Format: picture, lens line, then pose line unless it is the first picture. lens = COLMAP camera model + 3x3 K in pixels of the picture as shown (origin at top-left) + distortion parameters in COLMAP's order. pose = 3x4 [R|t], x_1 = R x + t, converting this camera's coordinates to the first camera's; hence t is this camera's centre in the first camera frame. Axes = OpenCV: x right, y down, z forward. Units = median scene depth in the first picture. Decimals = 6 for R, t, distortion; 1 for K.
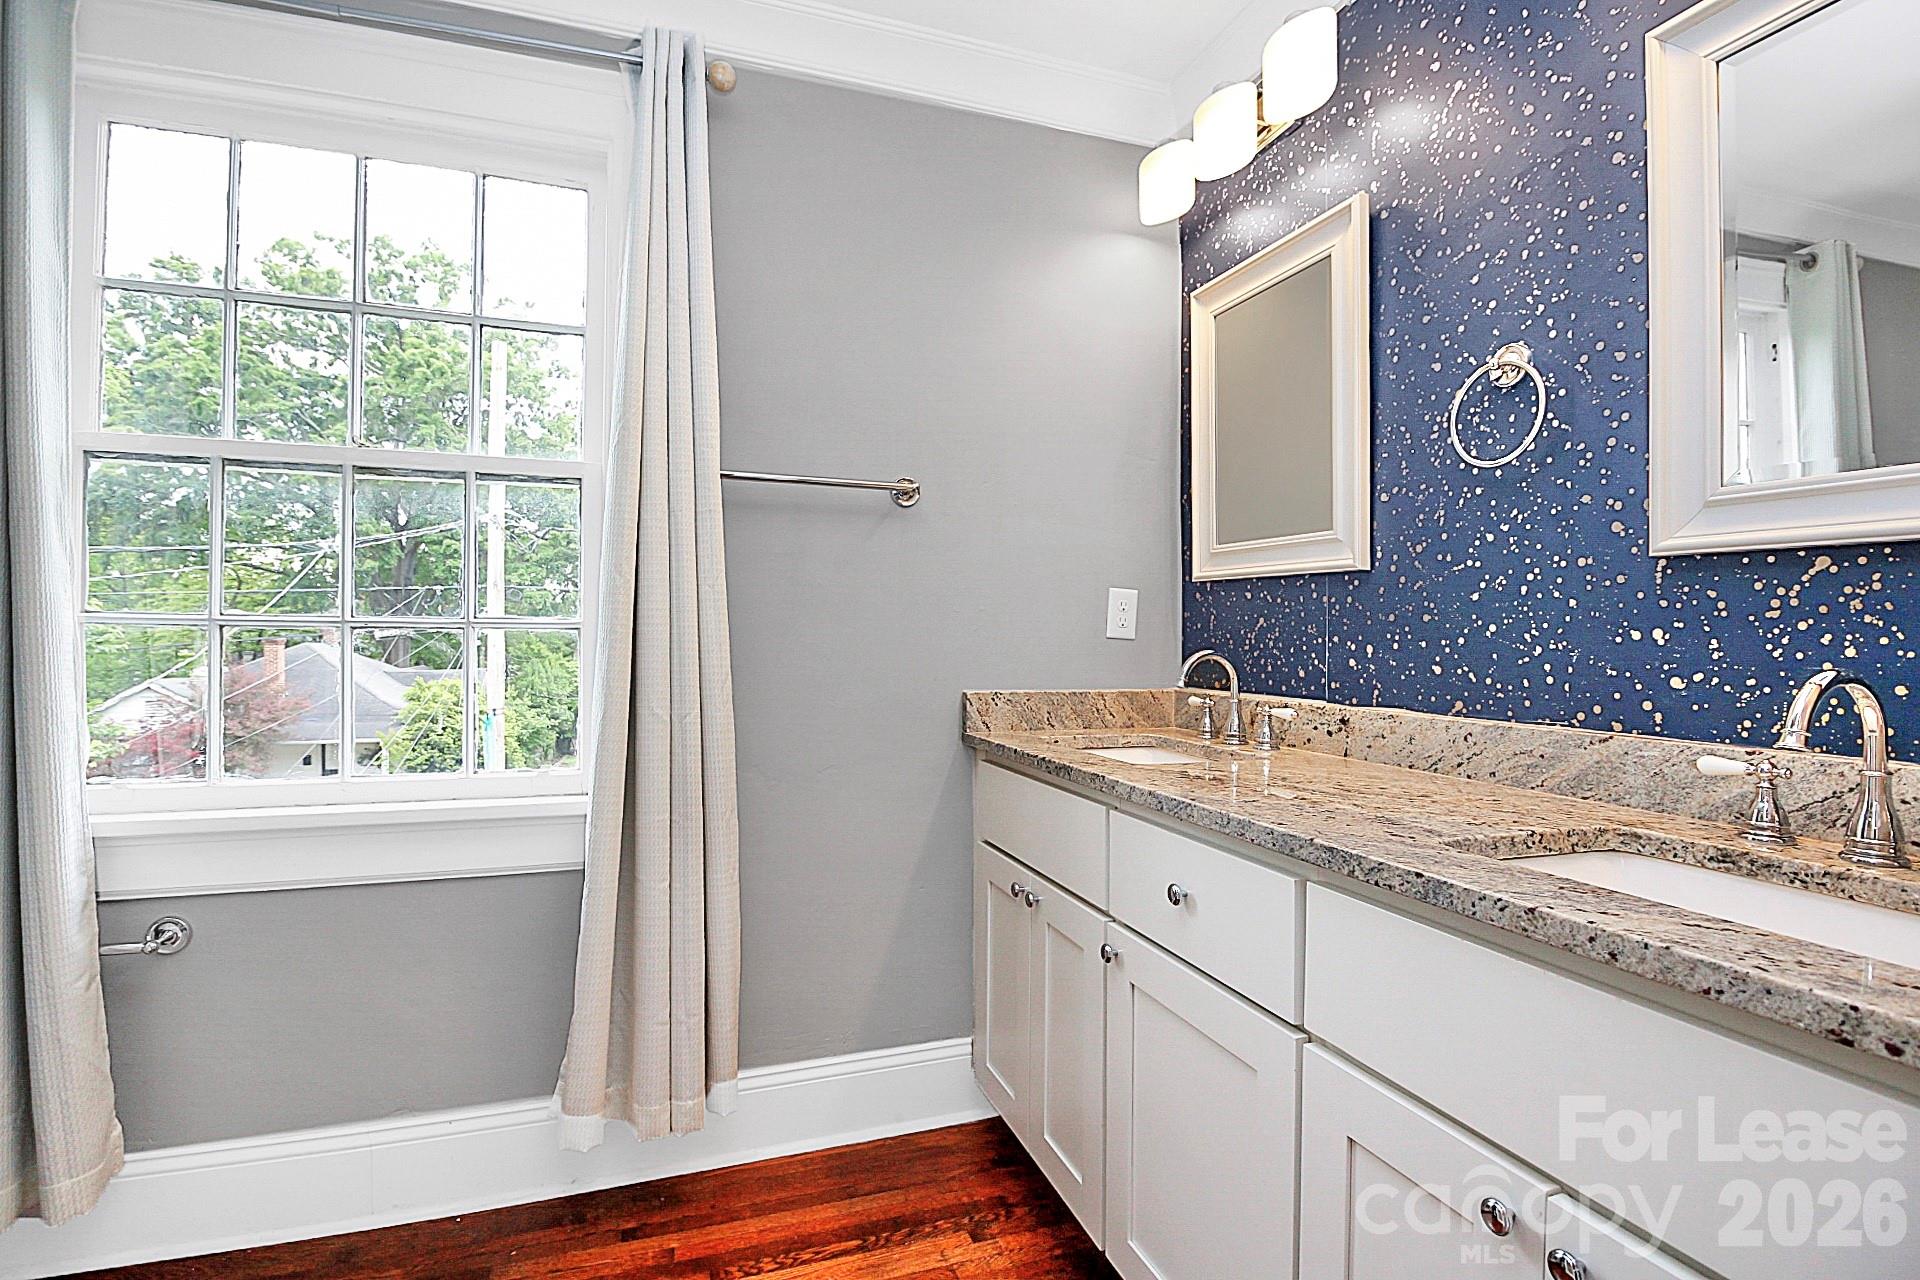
lens RADIAL K [[927.1, 0, 973.2], [0, 927.1, 630.0], [0, 0, 1]] dist [0.000770, -0.000363]
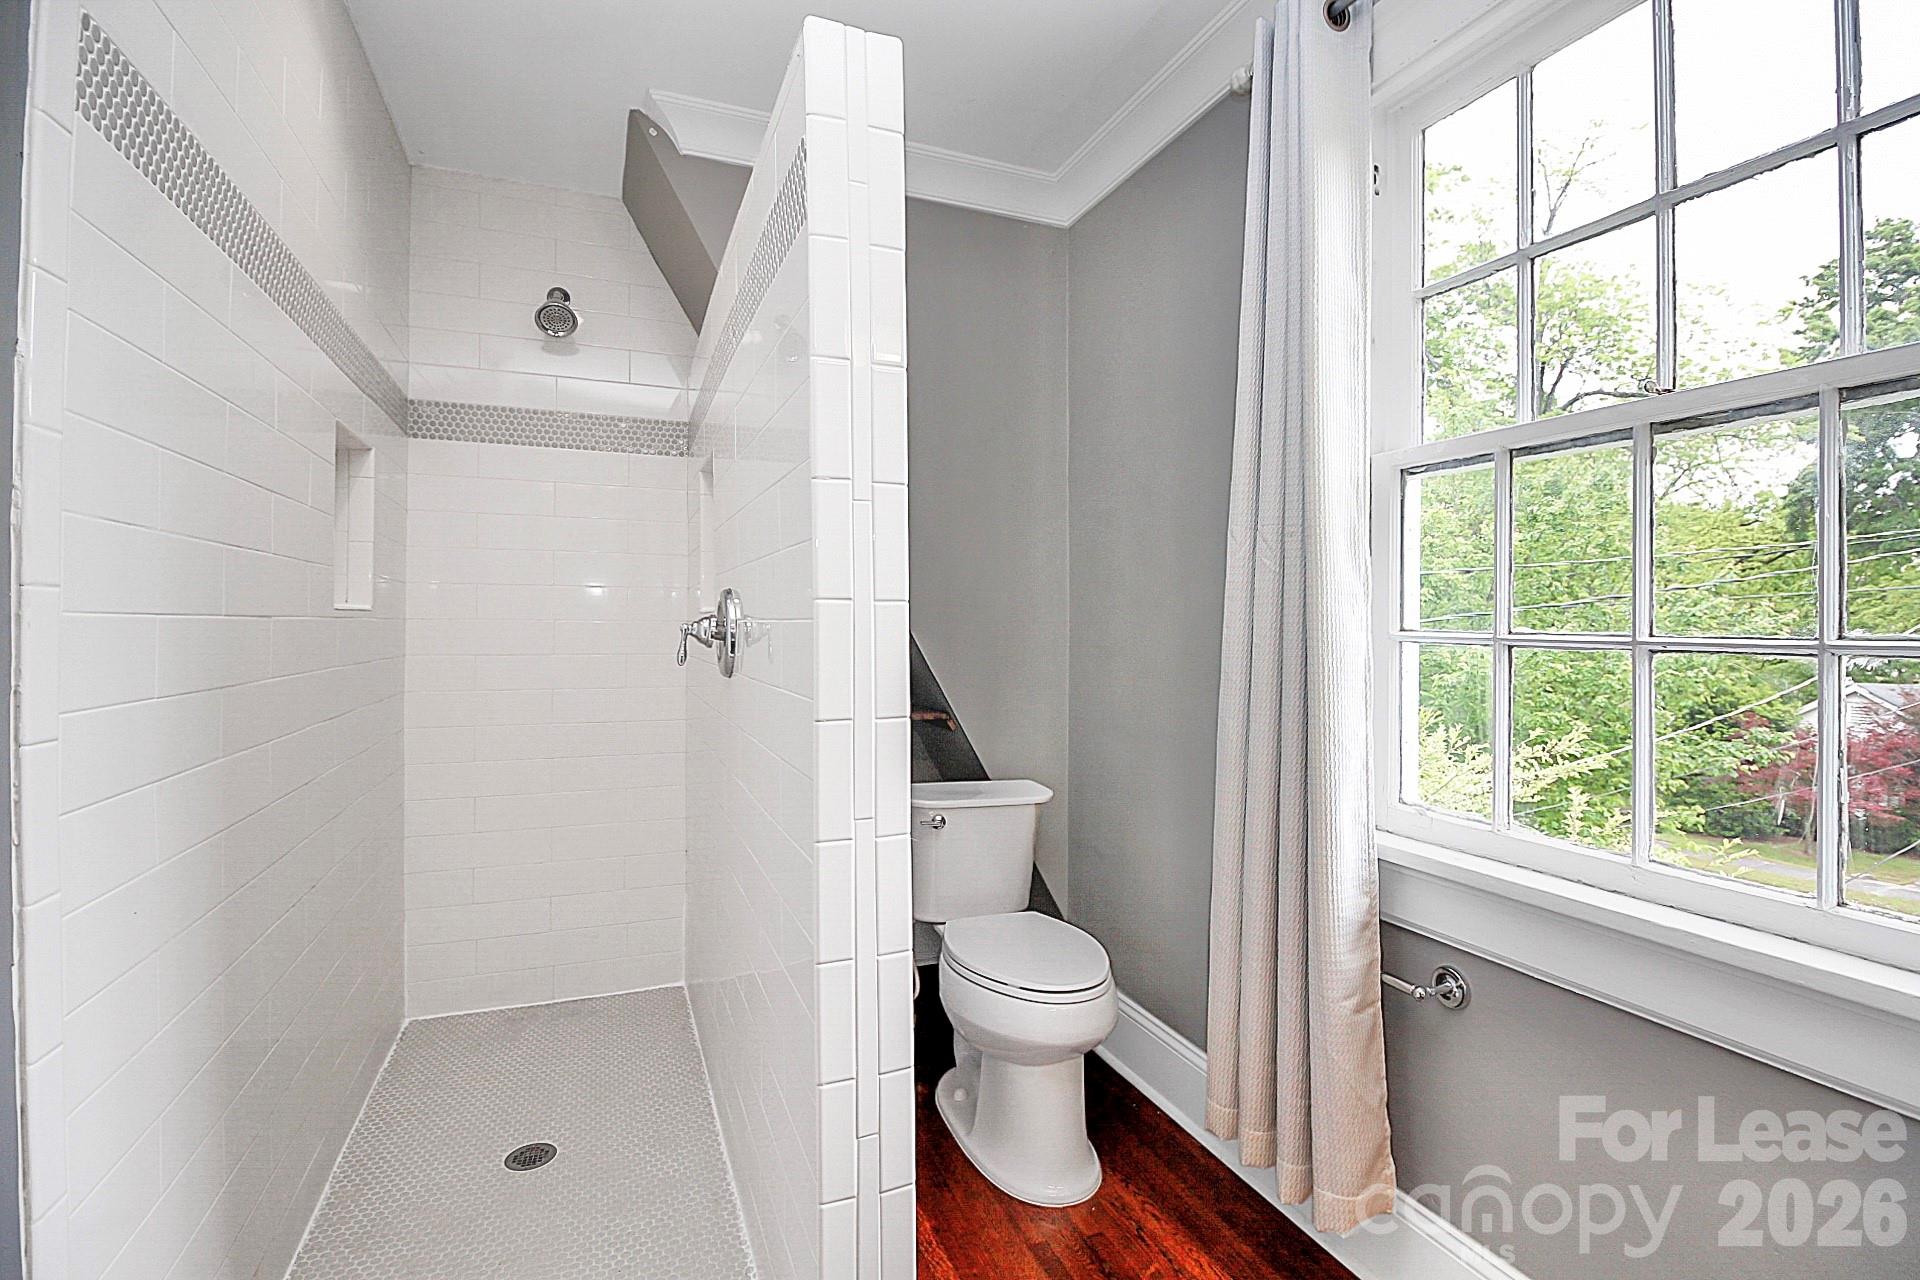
lens RADIAL K [[927.1, 0, 973.2], [0, 927.1, 630.0], [0, 0, 1]] dist [0.000770, -0.000363]
pose [[0.051306, 0.000735, -0.998683, 0.016352], [0.001824, 0.999998, 0.000829, -0.021142], [0.998681, -0.001864, 0.051304, 0.463236]]
